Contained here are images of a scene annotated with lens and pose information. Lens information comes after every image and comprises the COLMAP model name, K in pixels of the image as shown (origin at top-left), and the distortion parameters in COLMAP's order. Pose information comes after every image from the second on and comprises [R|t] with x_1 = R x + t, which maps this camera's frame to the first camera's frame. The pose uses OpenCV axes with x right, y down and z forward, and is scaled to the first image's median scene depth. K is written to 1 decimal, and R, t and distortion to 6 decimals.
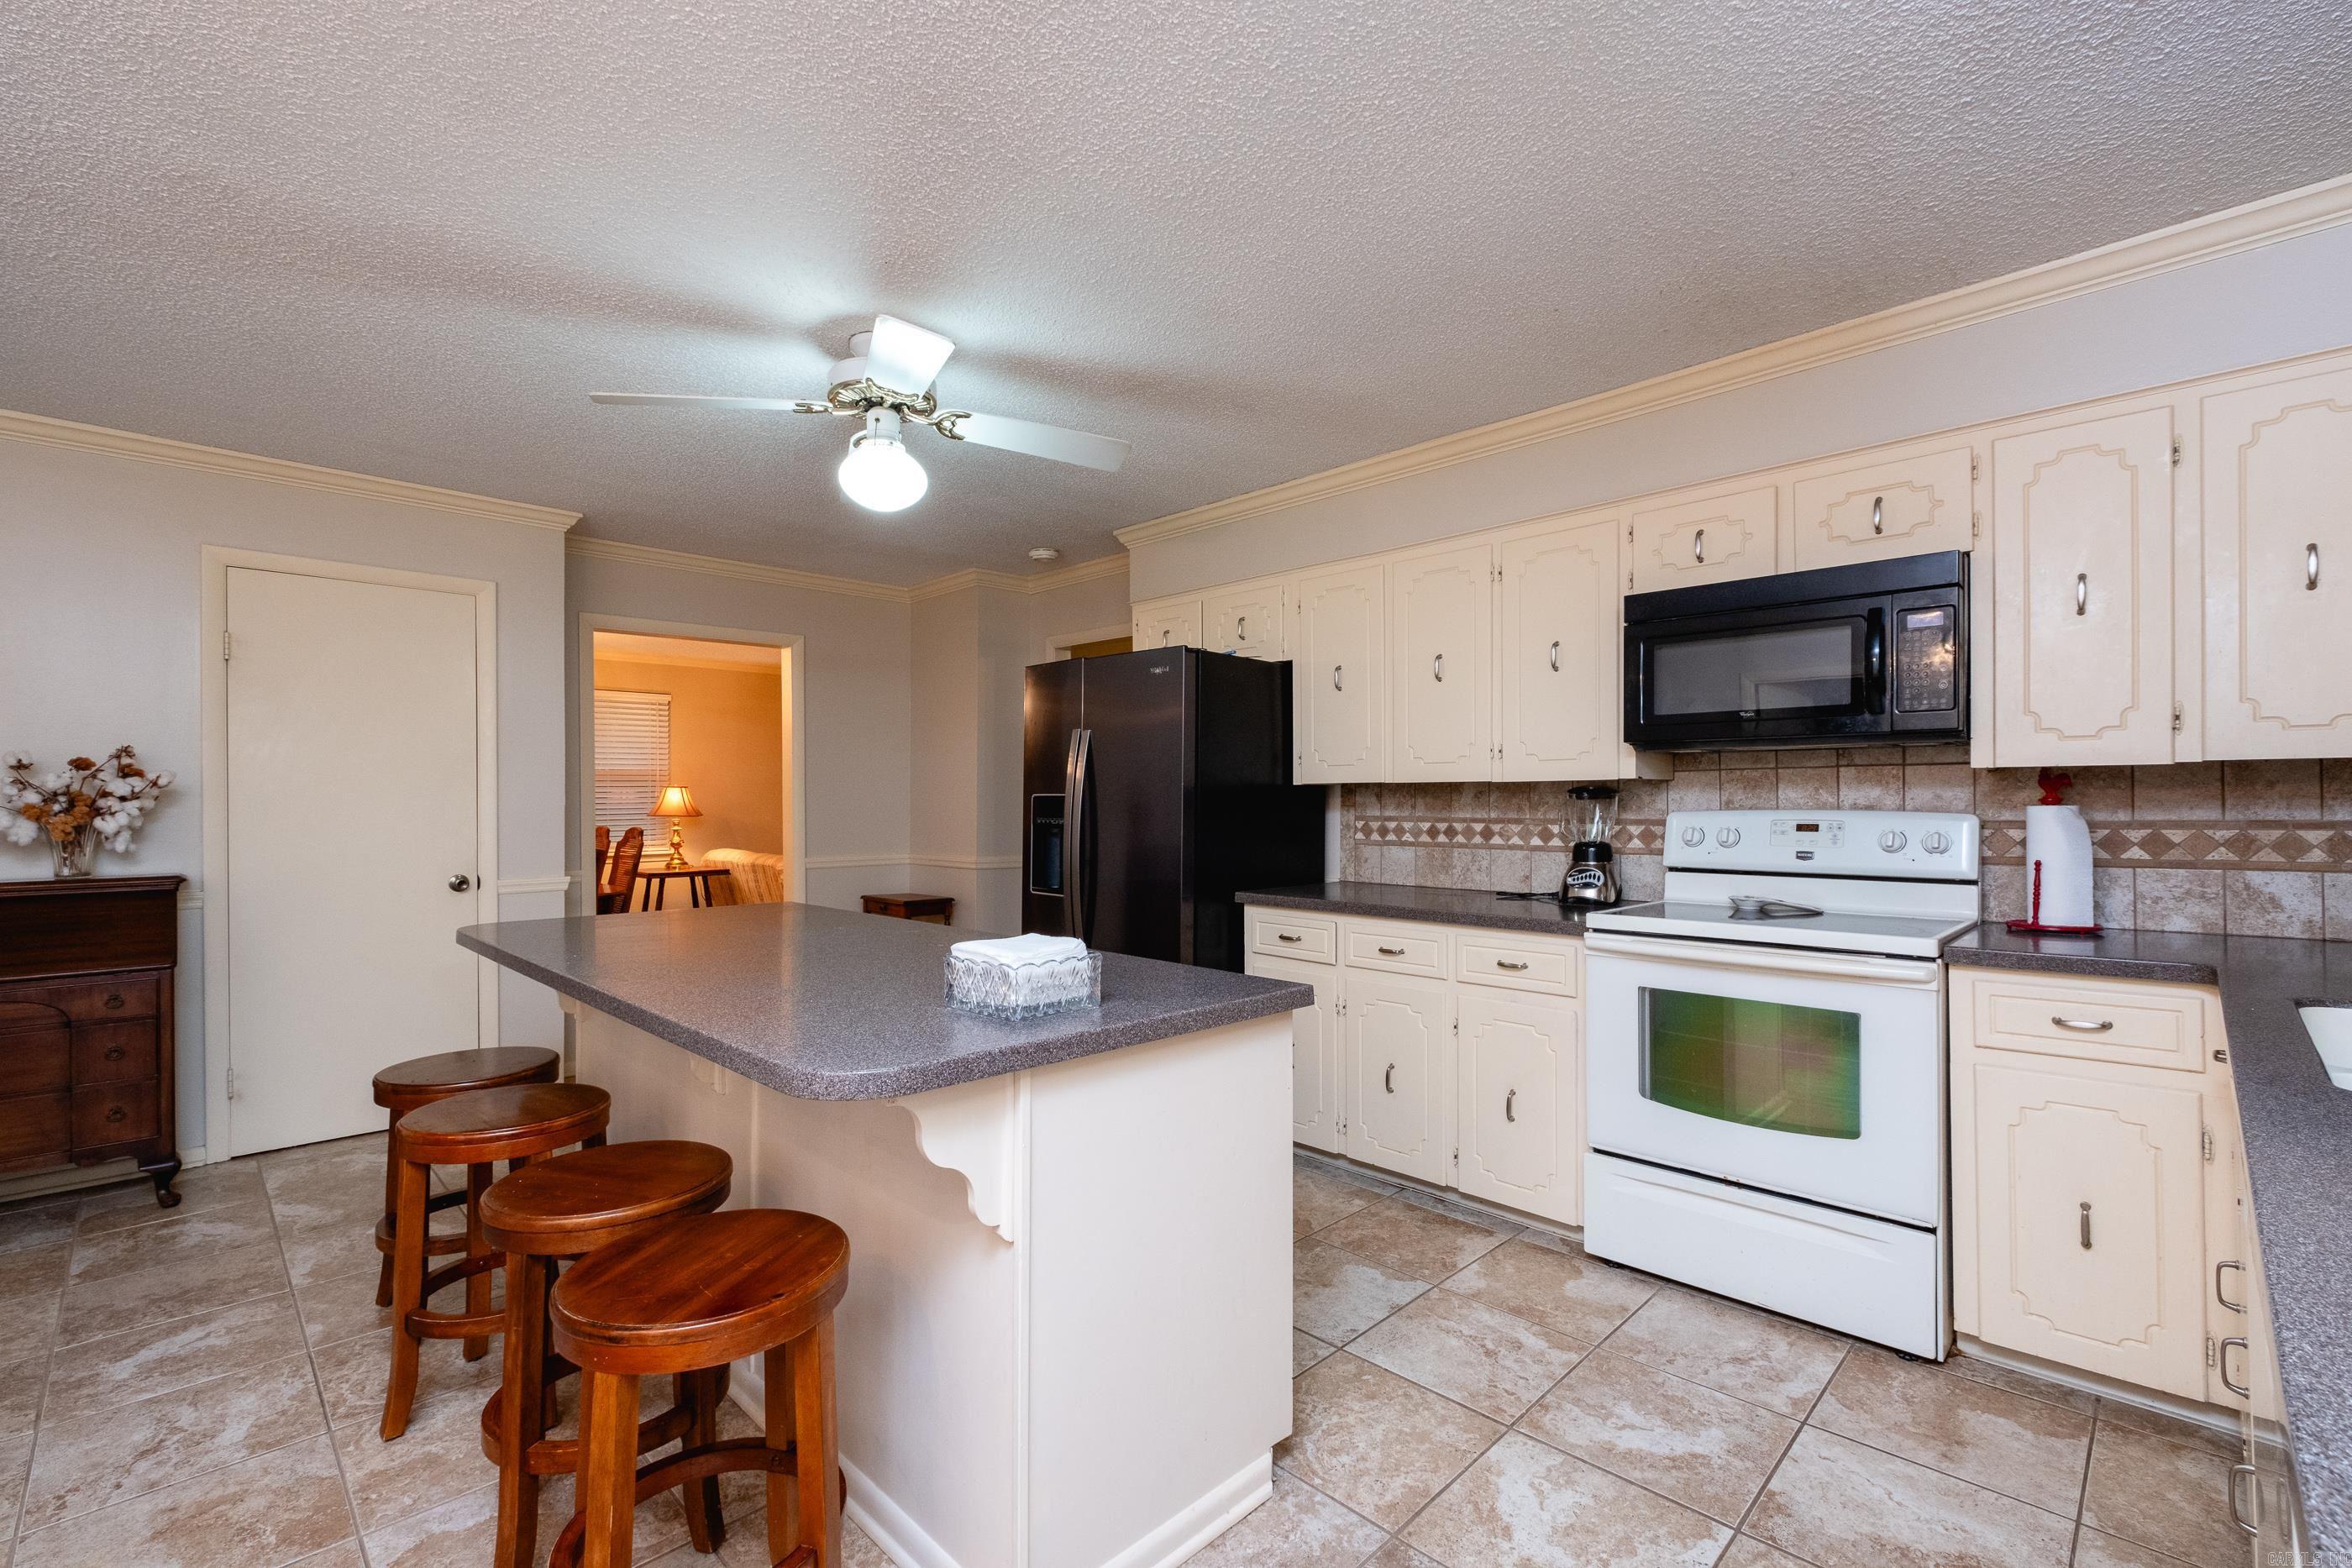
lens RADIAL K [[1017.0, 0, 1143.6], [0, 1017.0, 795.5], [0, 0, 1]] dist [-0.000336, -0.000032]
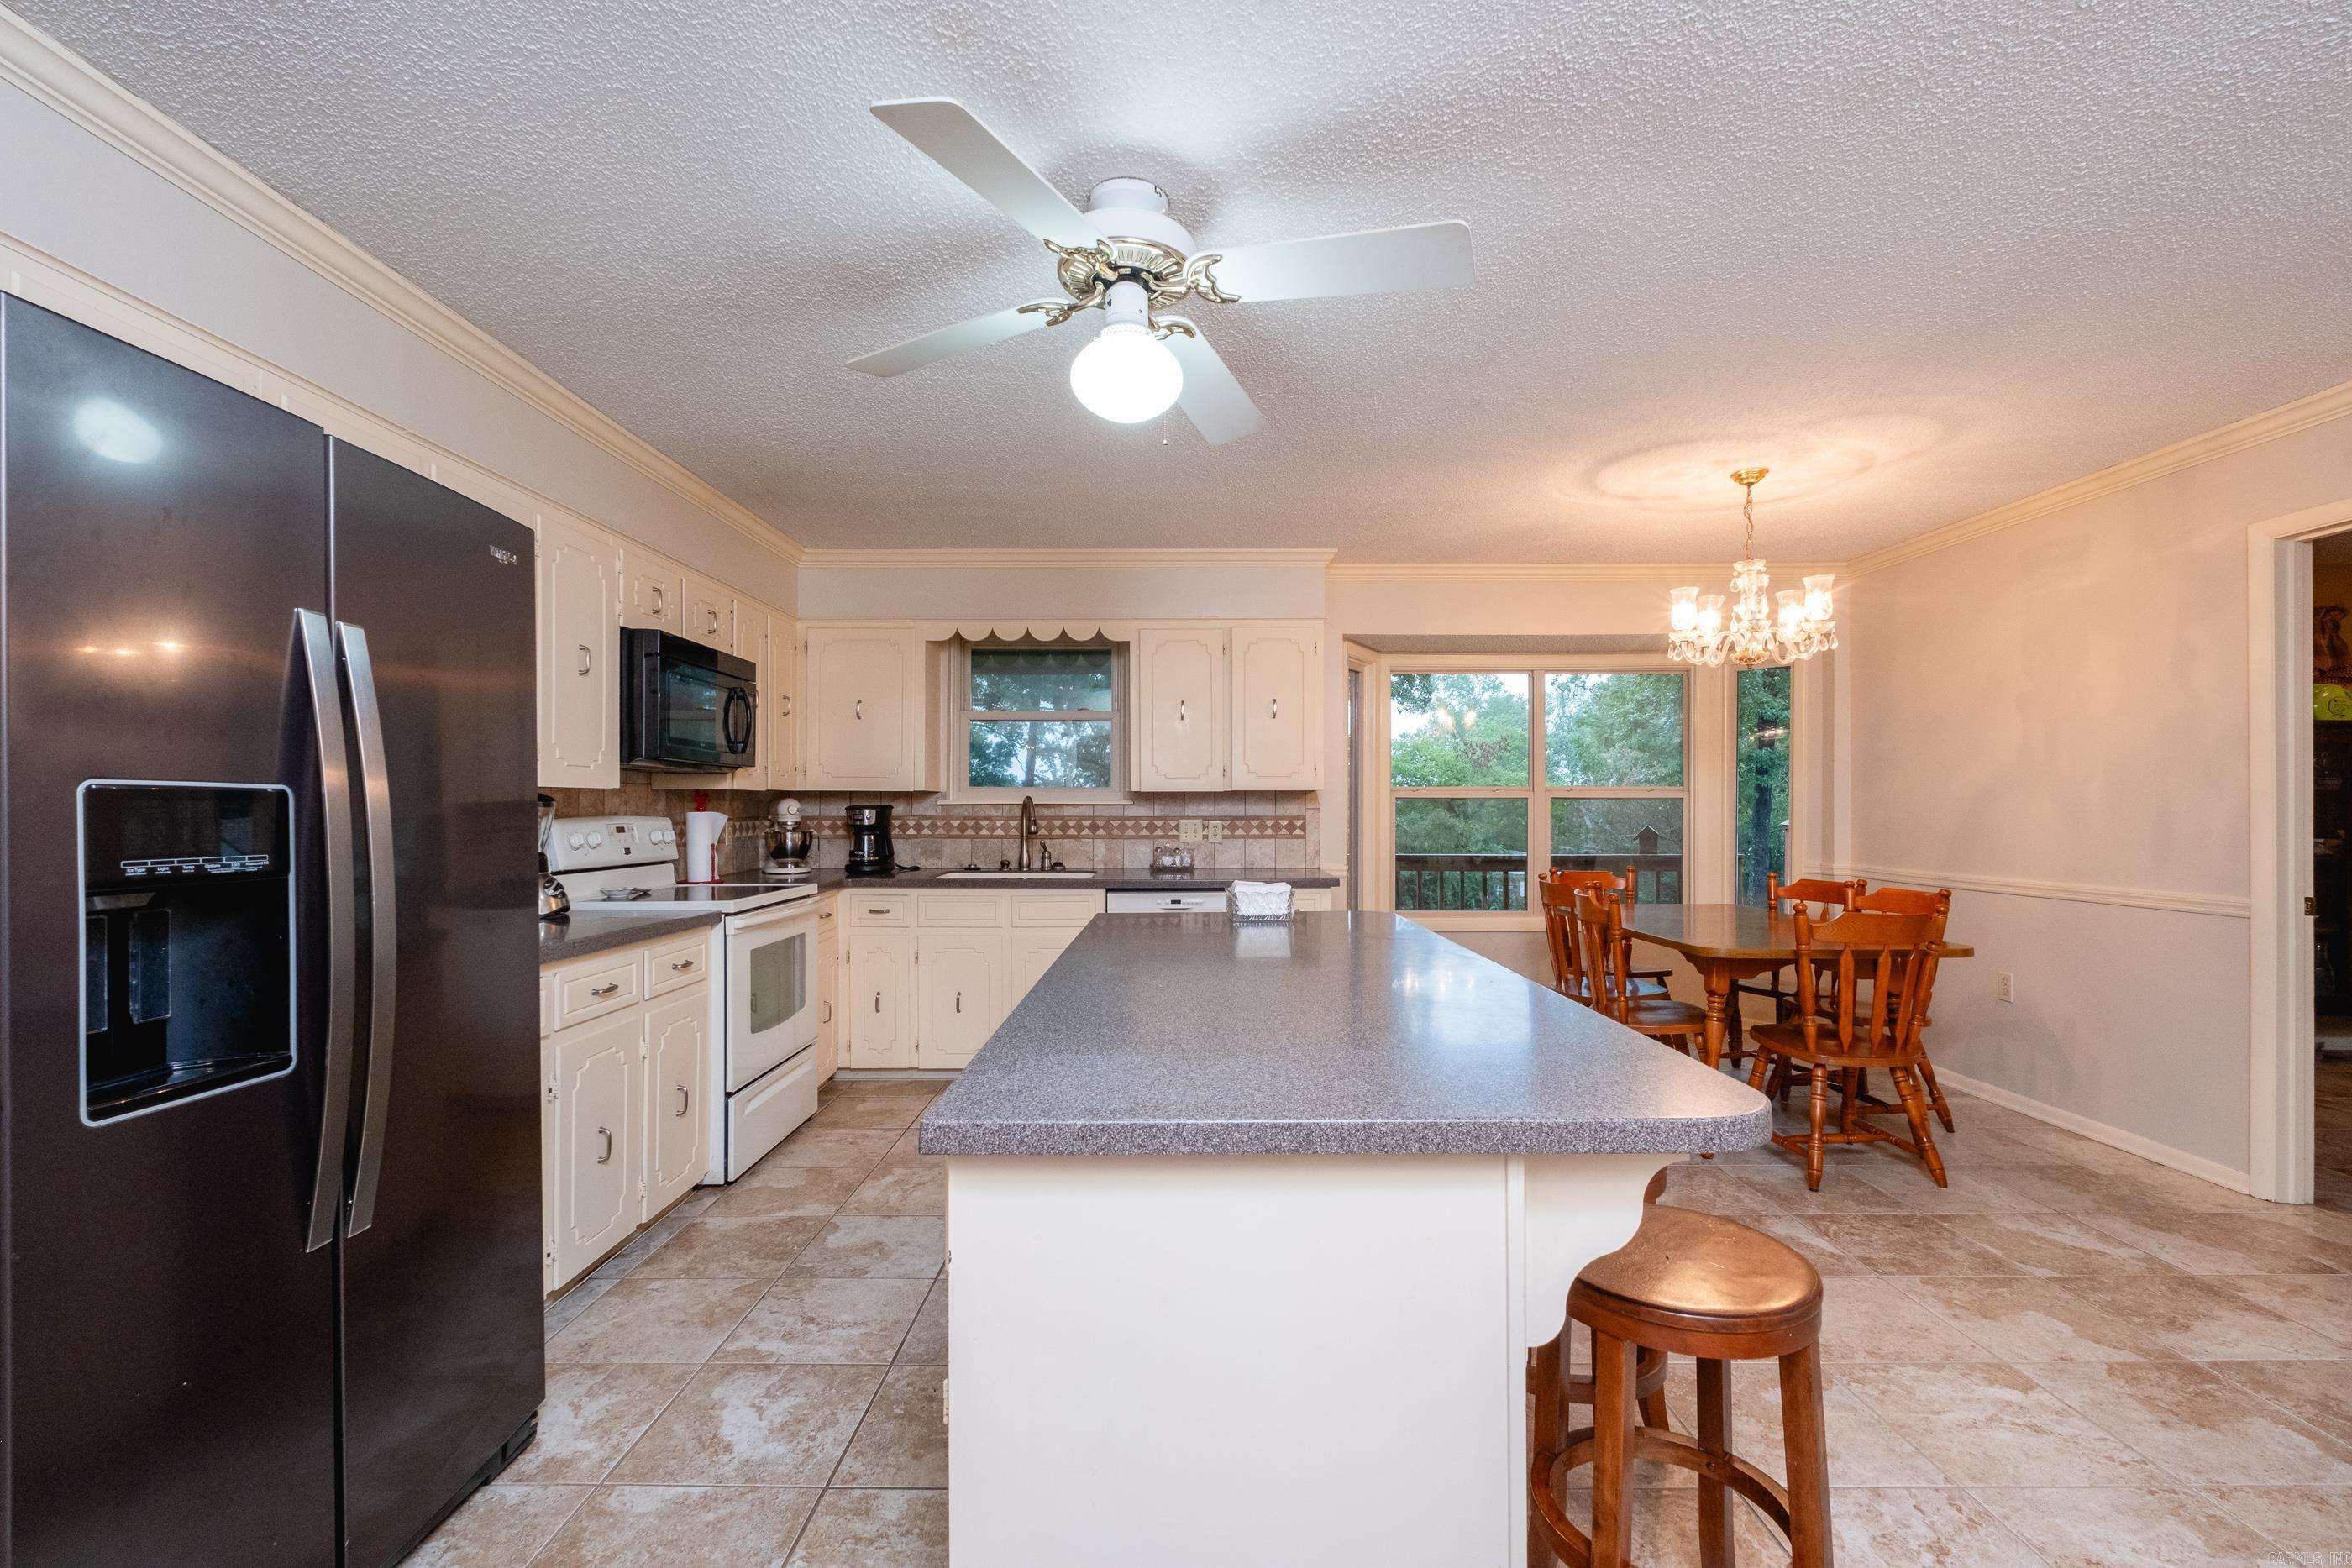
lens RADIAL K [[1024.3, 0, 1175.7], [0, 1024.3, 807.7], [0, 0, 1]] dist [-0.000514, -0.000001]
pose [[-0.718913, 0.009853, 0.695030, -0.711761], [0.006414, 0.999951, -0.007541, 0.017142], [-0.695070, -0.000963, -0.718941, 1.355983]]
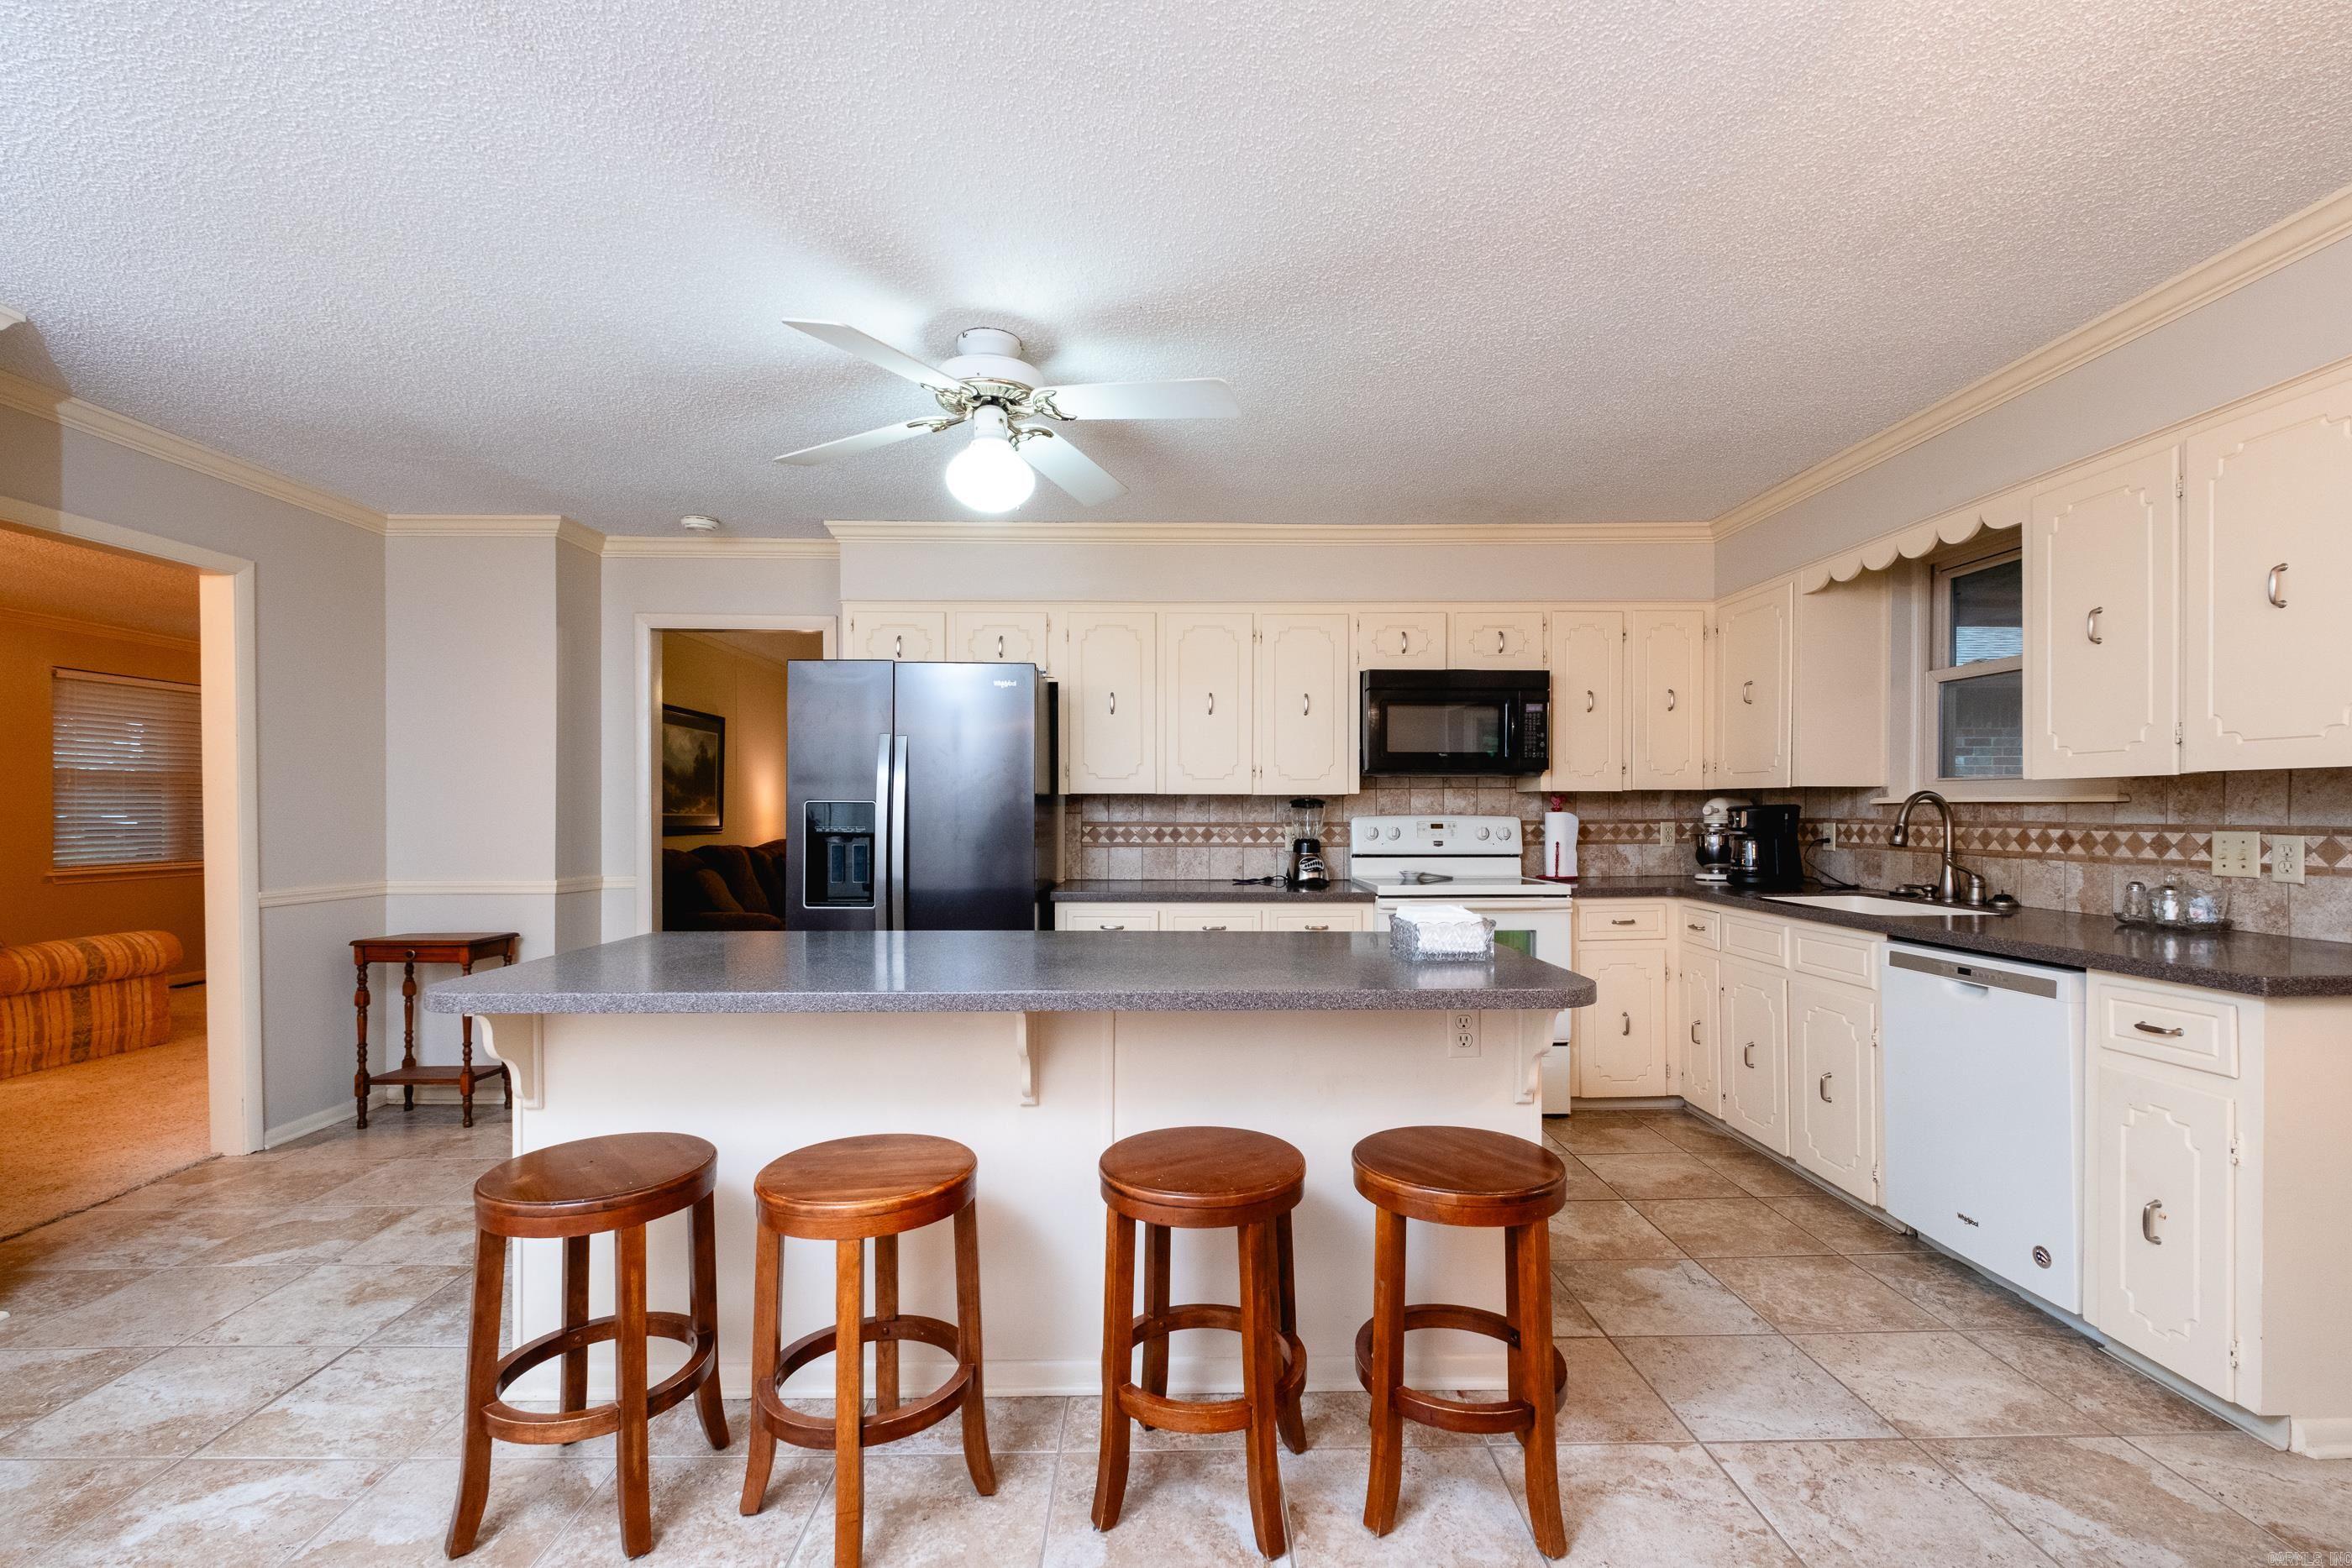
lens RADIAL K [[1024.3, 0, 1175.7], [0, 1024.3, 807.7], [0, 0, 1]] dist [-0.000514, -0.000001]
pose [[0.688587, 0.008590, 0.725103, -0.757635], [-0.005613, 0.999963, -0.006515, 0.014560], [-0.725132, 0.000416, 0.688610, 0.176270]]
